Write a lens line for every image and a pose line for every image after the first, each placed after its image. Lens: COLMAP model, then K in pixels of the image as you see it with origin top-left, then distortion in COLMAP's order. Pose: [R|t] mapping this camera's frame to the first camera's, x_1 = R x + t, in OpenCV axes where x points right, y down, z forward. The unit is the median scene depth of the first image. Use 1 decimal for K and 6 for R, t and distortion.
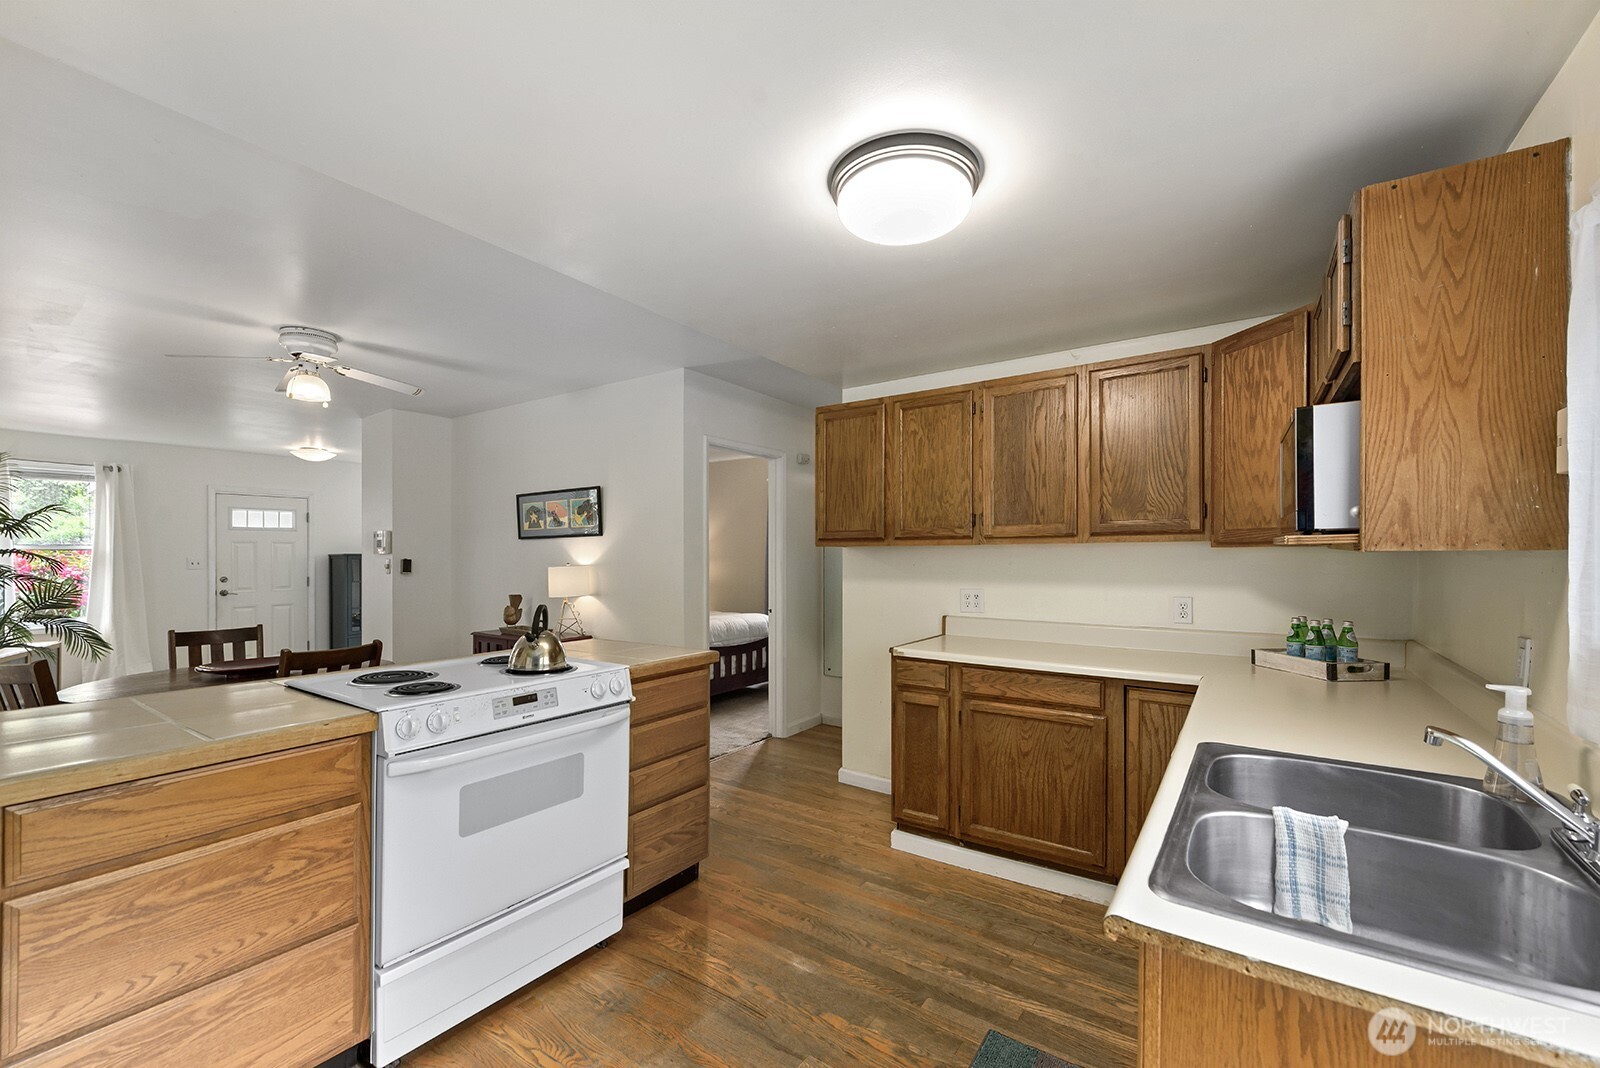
lens RADIAL K [[652.7, 0, 825.8], [0, 652.7, 551.6], [0, 0, 1]] dist [-0.001097, -0.001212]
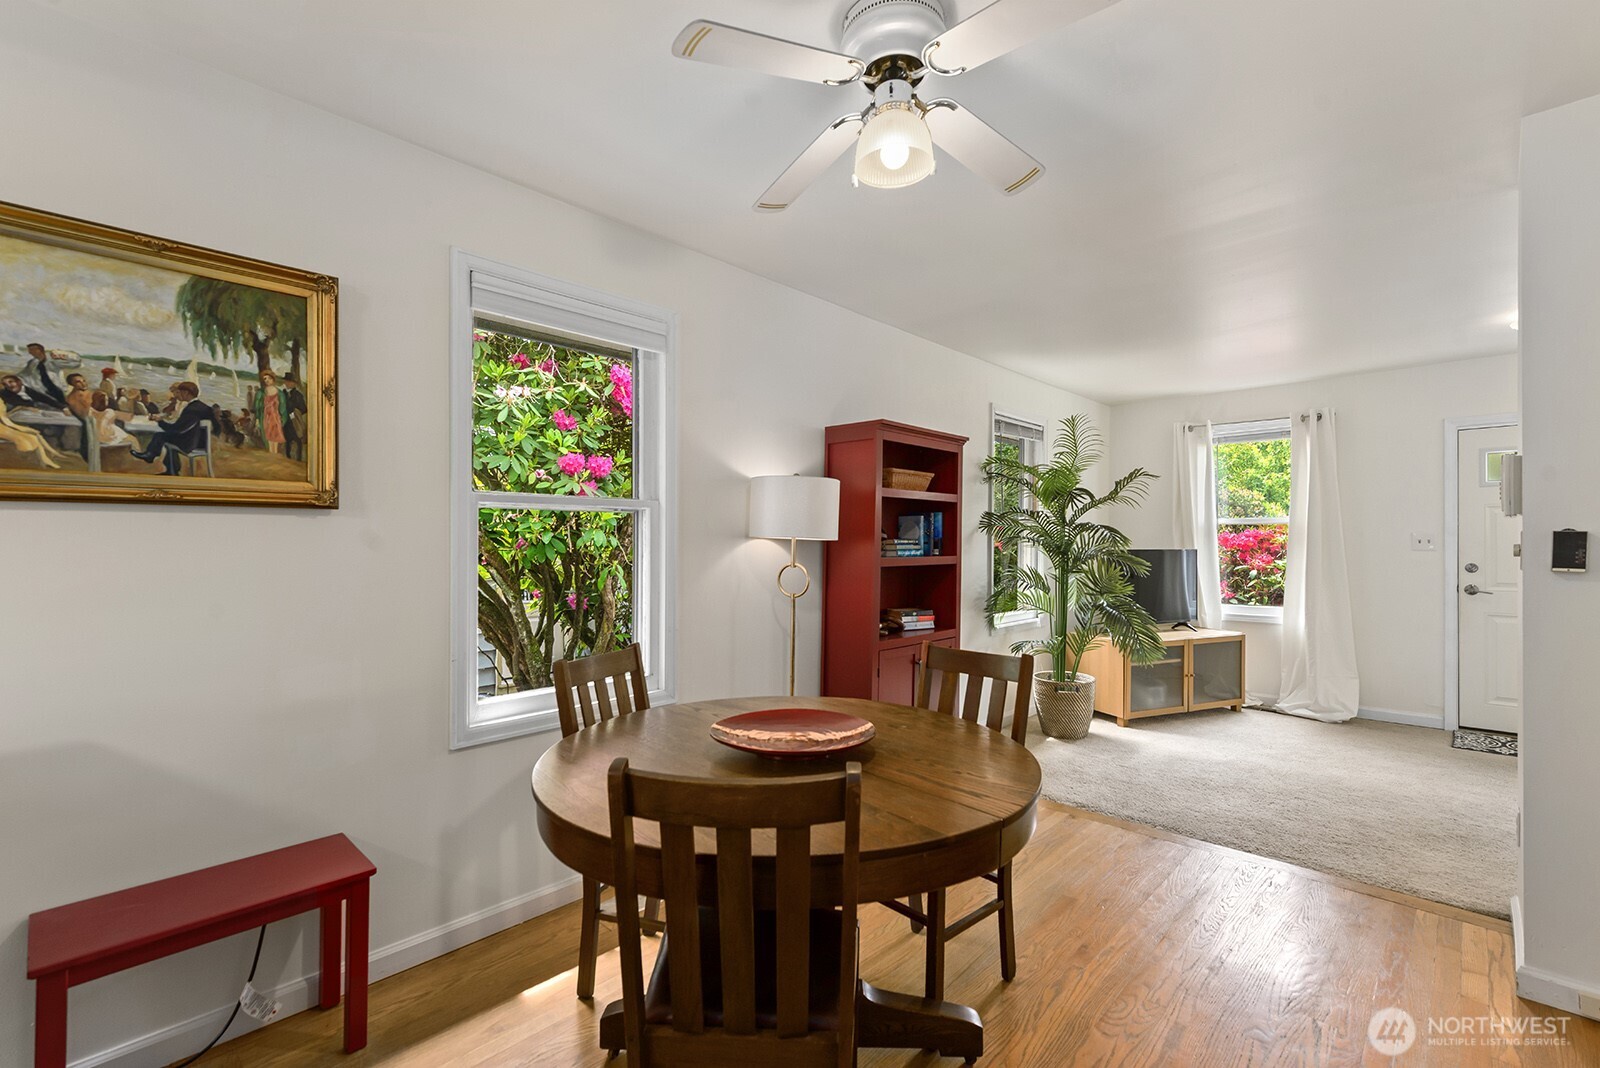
lens RADIAL K [[716.6, 0, 782.7], [0, 716.6, 534.5], [0, 0, 1]] dist [0.020059, -0.001469]
pose [[-0.174024, -0.004845, -0.984729, -0.202740], [0.010871, 0.999918, -0.006841, 0.013440], [0.984681, -0.011895, -0.173957, 0.735290]]
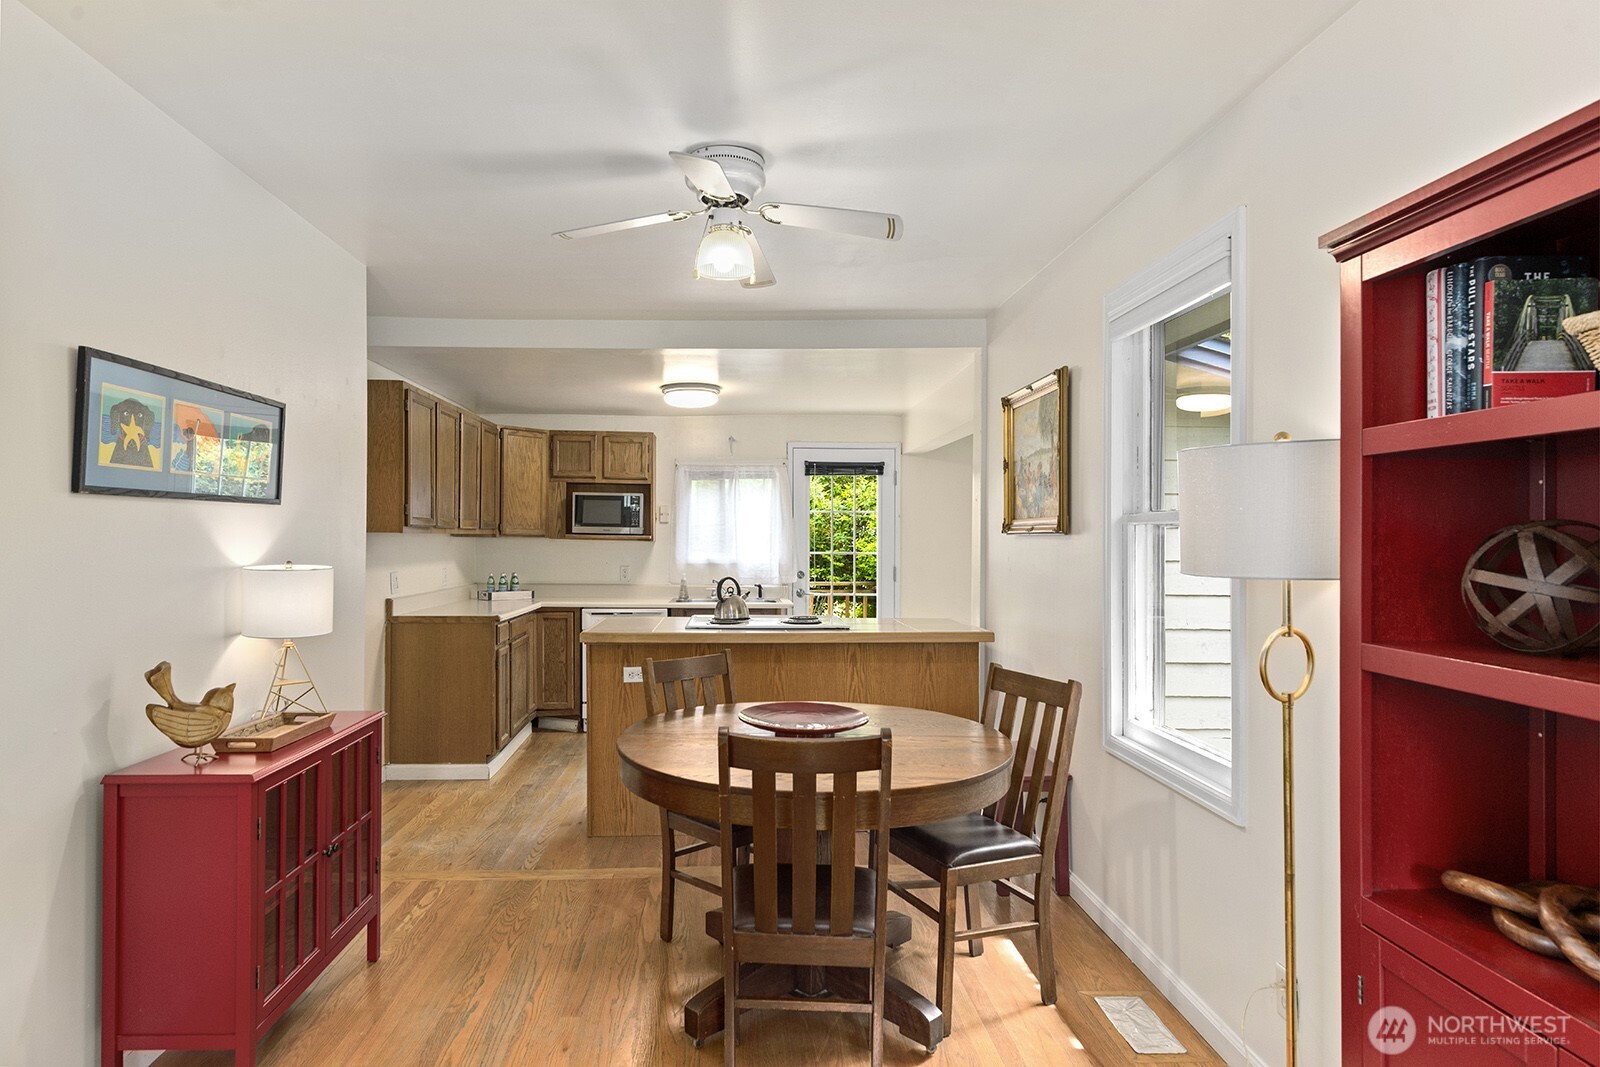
lens RADIAL K [[977.3, 0, 773.0], [0, 977.3, 533.6], [0, 0, 1]] dist [0.030020, -0.005341]
pose [[-0.596441, 0.002867, 0.802652, -1.096218], [-0.009898, 0.999891, -0.010926, 0.002472], [-0.802596, -0.014461, -0.596348, 1.074770]]
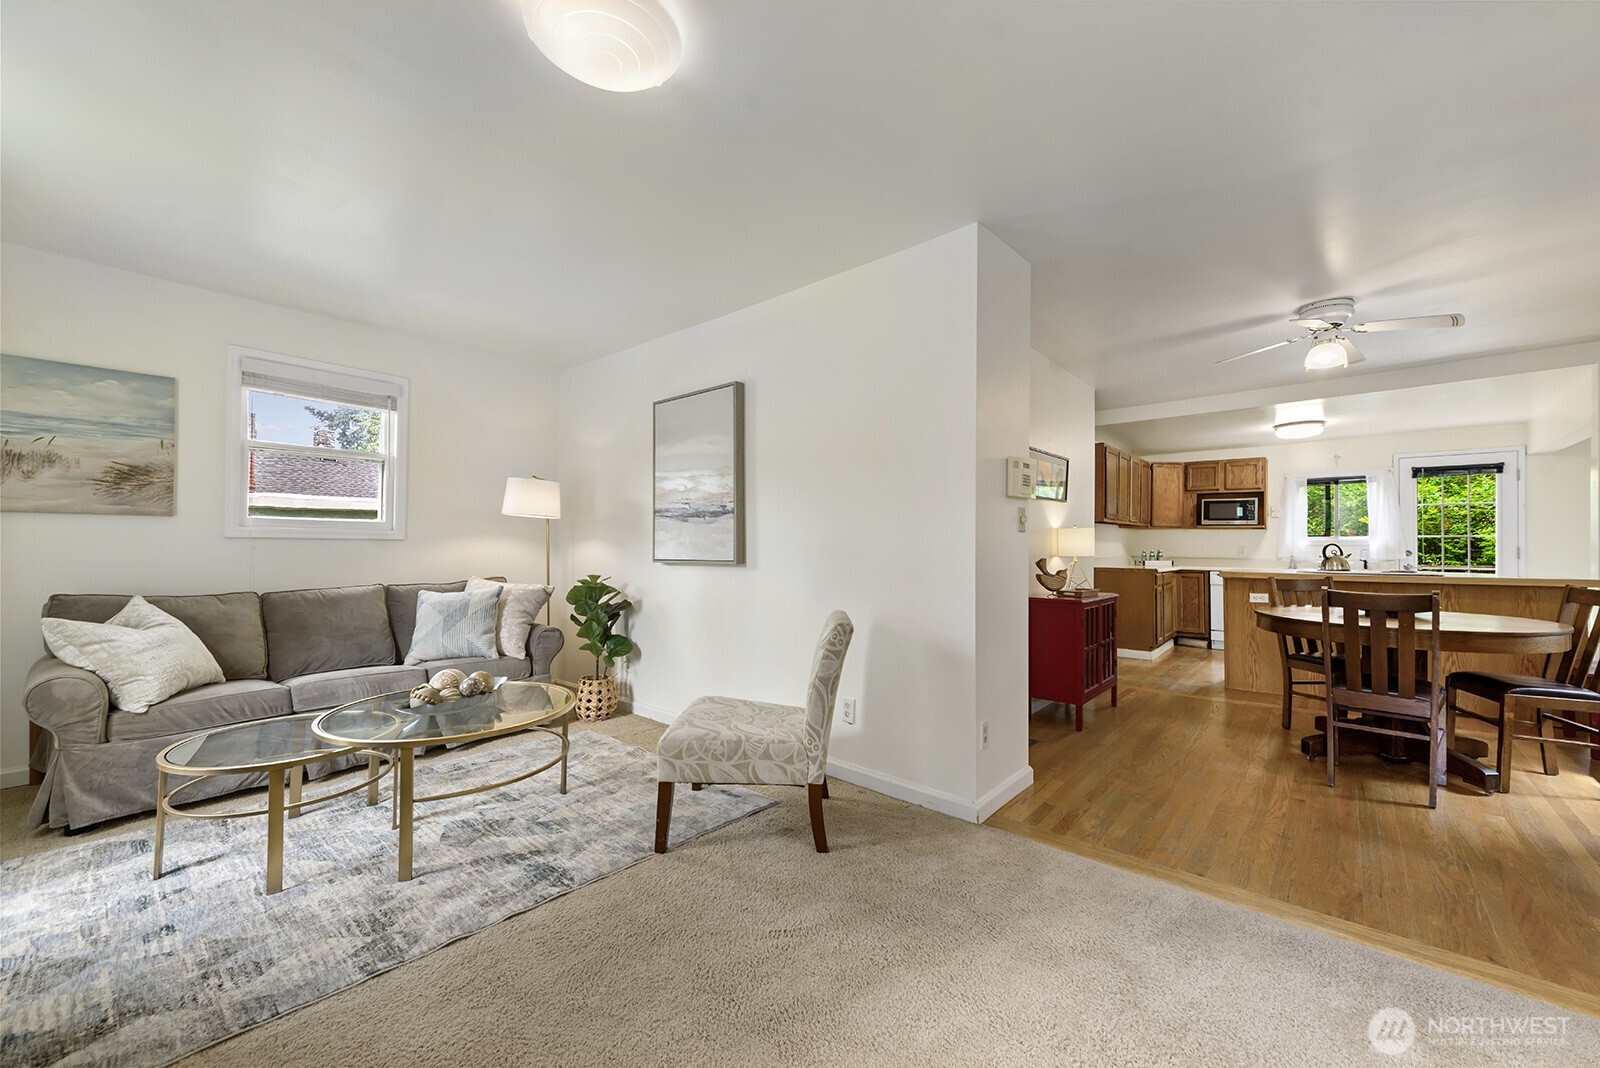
lens RADIAL K [[637.8, 0, 753.8], [0, 637.8, 542.5], [0, 0, 1]] dist [0.009323, -0.002503]
pose [[0.145284, 0.007591, 0.989361, -1.434677], [-0.012189, 0.999908, -0.005882, 0.055345], [-0.989315, -0.011205, 0.145363, 1.292332]]
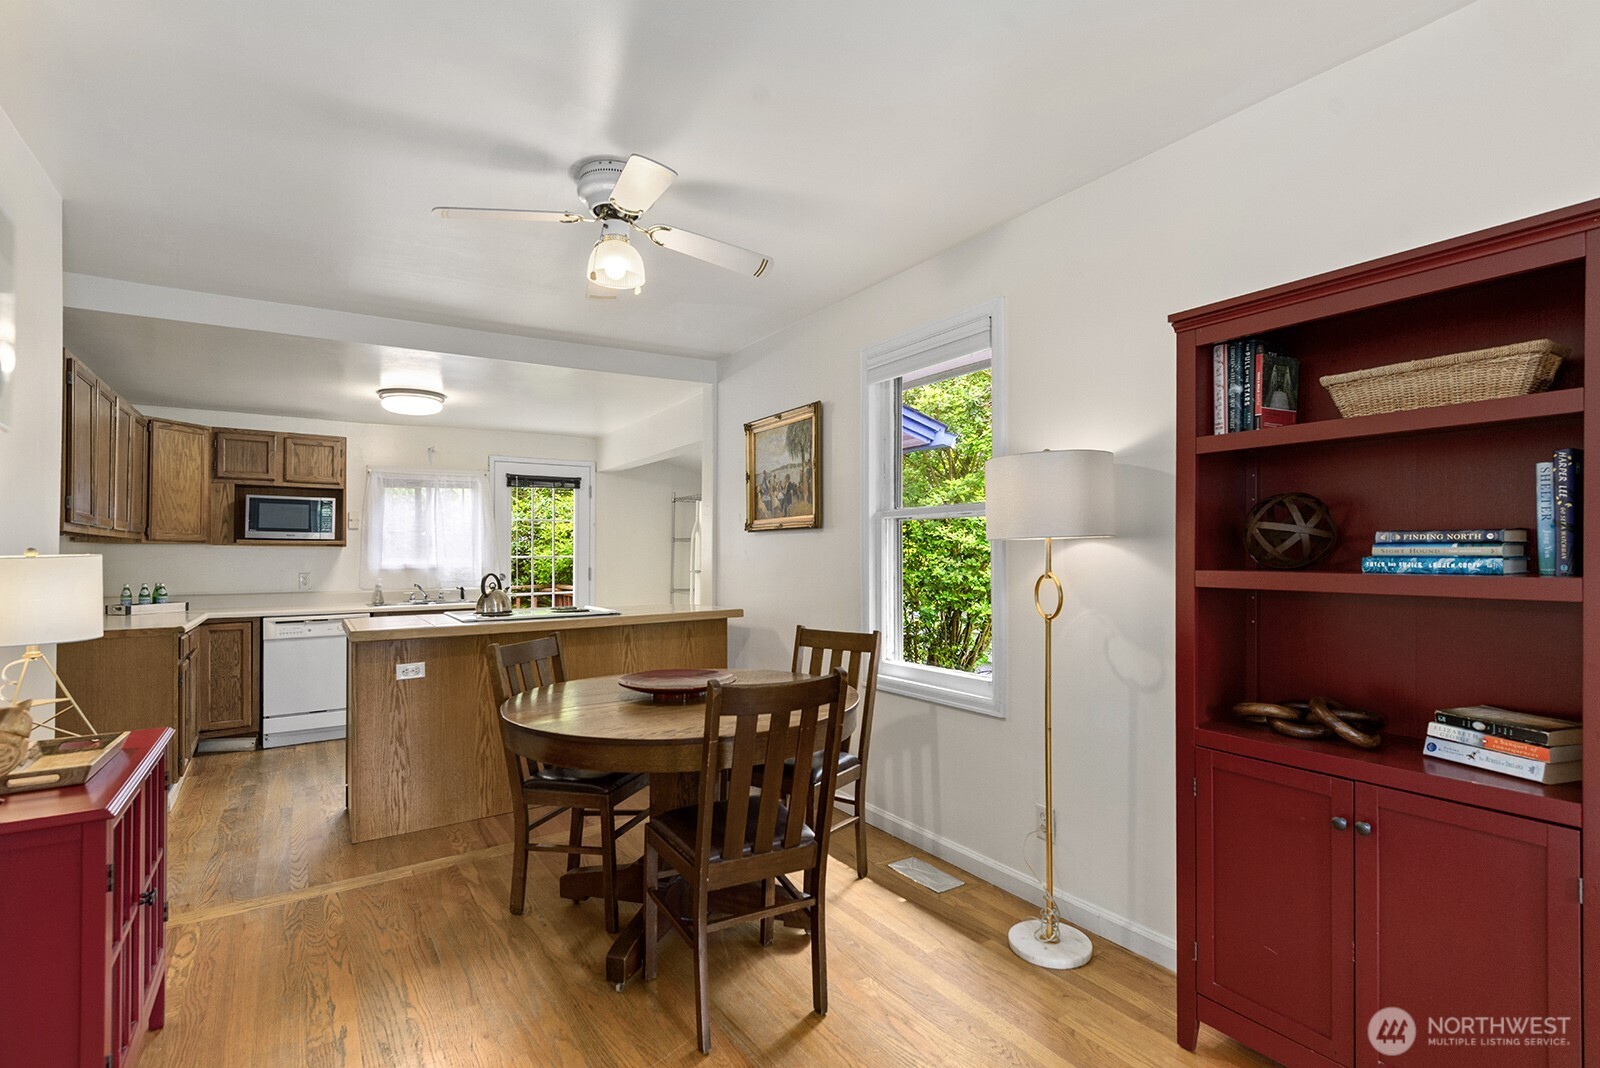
lens RADIAL K [[776.6, 0, 860.4], [0, 776.6, 541.3], [0, 0, 1]] dist [0.016507, -0.002676]
pose [[-0.936875, 0.015350, 0.349329, -0.928277], [0.007877, 0.999709, -0.022803, 0.025637], [-0.349577, -0.018612, -0.936723, 1.173894]]
